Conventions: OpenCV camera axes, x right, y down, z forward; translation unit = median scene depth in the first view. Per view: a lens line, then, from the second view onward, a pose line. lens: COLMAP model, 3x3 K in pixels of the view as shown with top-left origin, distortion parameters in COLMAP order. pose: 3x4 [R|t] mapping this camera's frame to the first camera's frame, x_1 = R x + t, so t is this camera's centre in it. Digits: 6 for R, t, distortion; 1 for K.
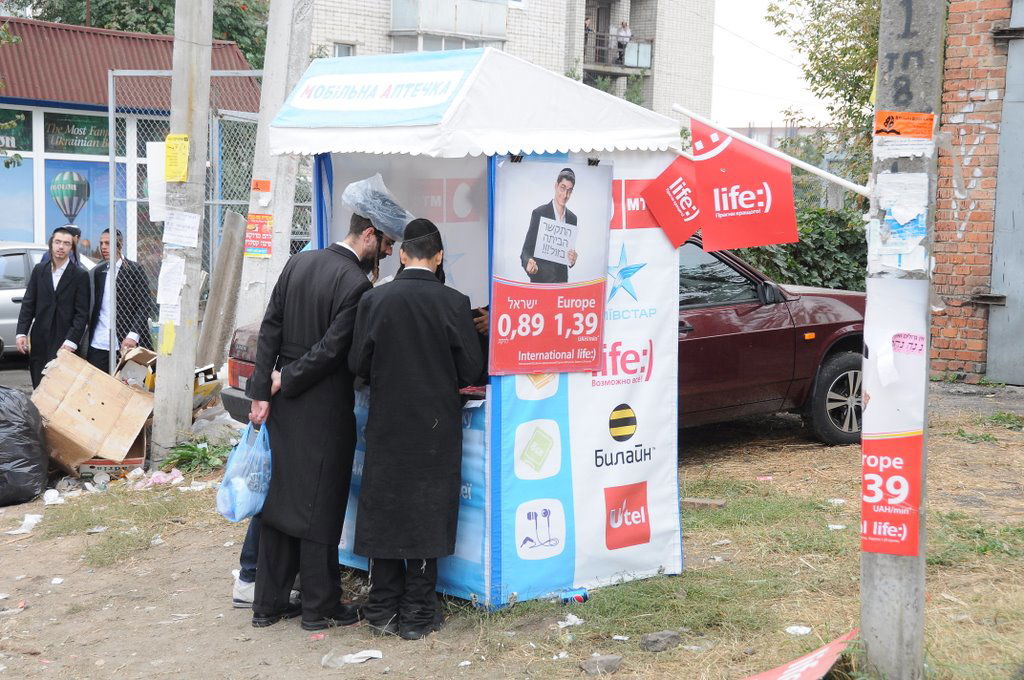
lens RADIAL K [[1986.3, 0, 511.9], [0, 1986.3, 345.4], [0, 0, 1]] dist [0.448908, 0.000000]
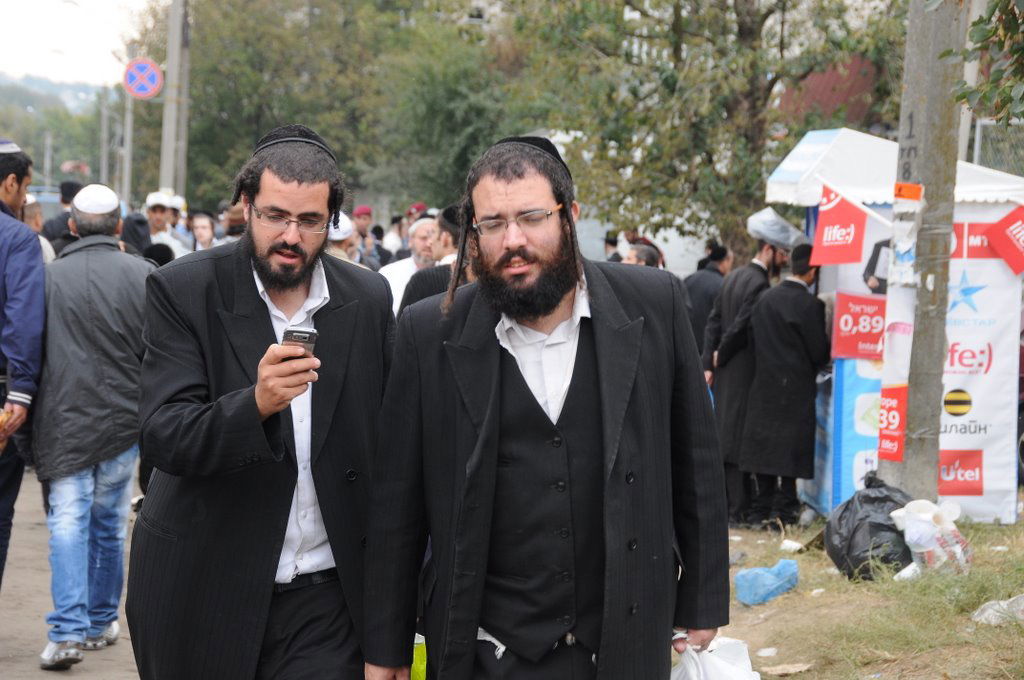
lens RADIAL K [[2865.4, 0, 512.1], [0, 2865.4, 339.2], [0, 0, 1]] dist [0.588608, 0.000000]
pose [[0.813859, 0.046220, -0.579221, 0.980714], [-0.069615, 0.997407, -0.018225, 0.054732], [0.576877, 0.055155, 0.814967, -0.802849]]
